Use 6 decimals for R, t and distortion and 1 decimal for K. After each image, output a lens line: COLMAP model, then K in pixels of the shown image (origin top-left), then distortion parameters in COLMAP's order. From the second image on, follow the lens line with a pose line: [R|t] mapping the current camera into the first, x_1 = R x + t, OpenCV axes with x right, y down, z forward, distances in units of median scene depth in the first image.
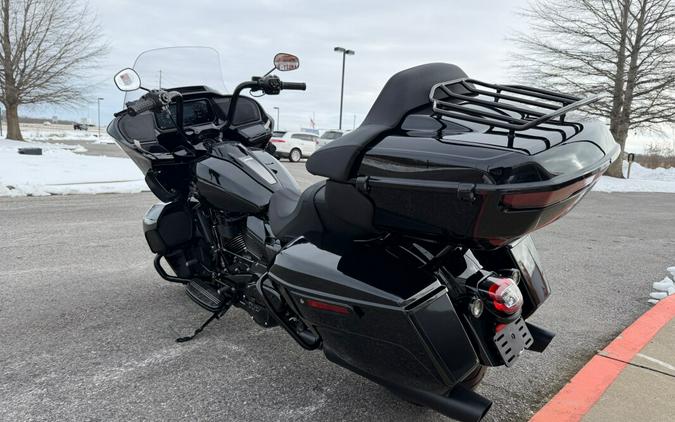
lens RADIAL K [[486.7, 0, 342.8], [0, 486.7, 221.8], [0, 0, 1]] dist [0.010739, -0.016113]
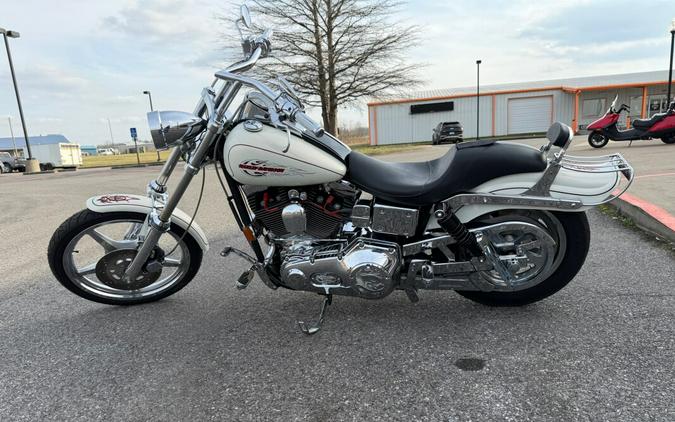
lens RADIAL K [[486.7, 0, 336.9], [0, 486.7, 263.6], [0, 0, 1]] dist [0.010739, -0.016113]
pose [[0.809514, -0.248081, 0.532112, -0.096257], [0.196455, 0.968552, 0.152686, -0.006138], [-0.553257, -0.019066, 0.832793, 0.058693]]
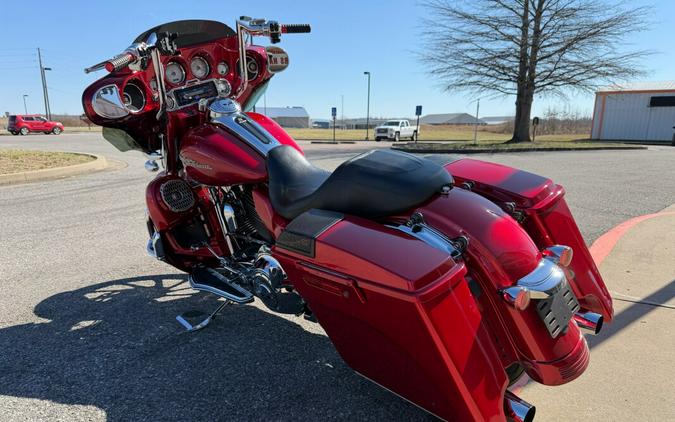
lens RADIAL K [[486.7, 0, 340.6], [0, 486.7, 256.9], [0, 0, 1]] dist [0.010739, -0.016113]
pose [[0.984348, -0.091672, 0.150516, -0.013887], [0.073921, 0.990070, 0.119572, 0.002835], [-0.159983, -0.106574, 0.981350, -0.002257]]
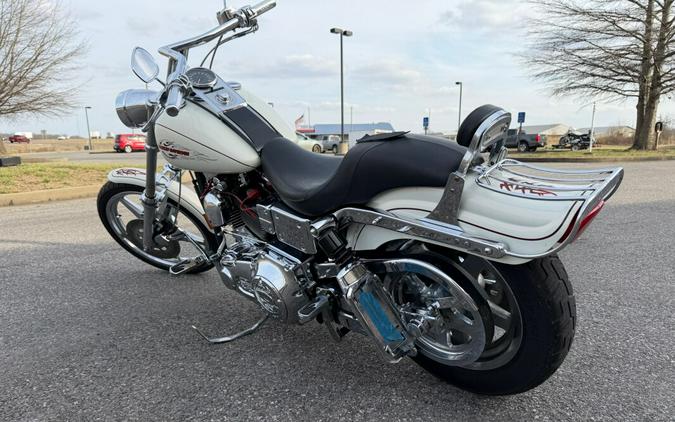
lens RADIAL K [[486.7, 0, 342.9], [0, 486.7, 258.8], [0, 0, 1]] dist [0.010739, -0.016113]
pose [[0.997651, -0.067986, -0.008333, -0.020392], [0.068439, 0.994346, 0.081197, 0.001963], [0.002766, -0.081576, 0.996663, 0.058872]]
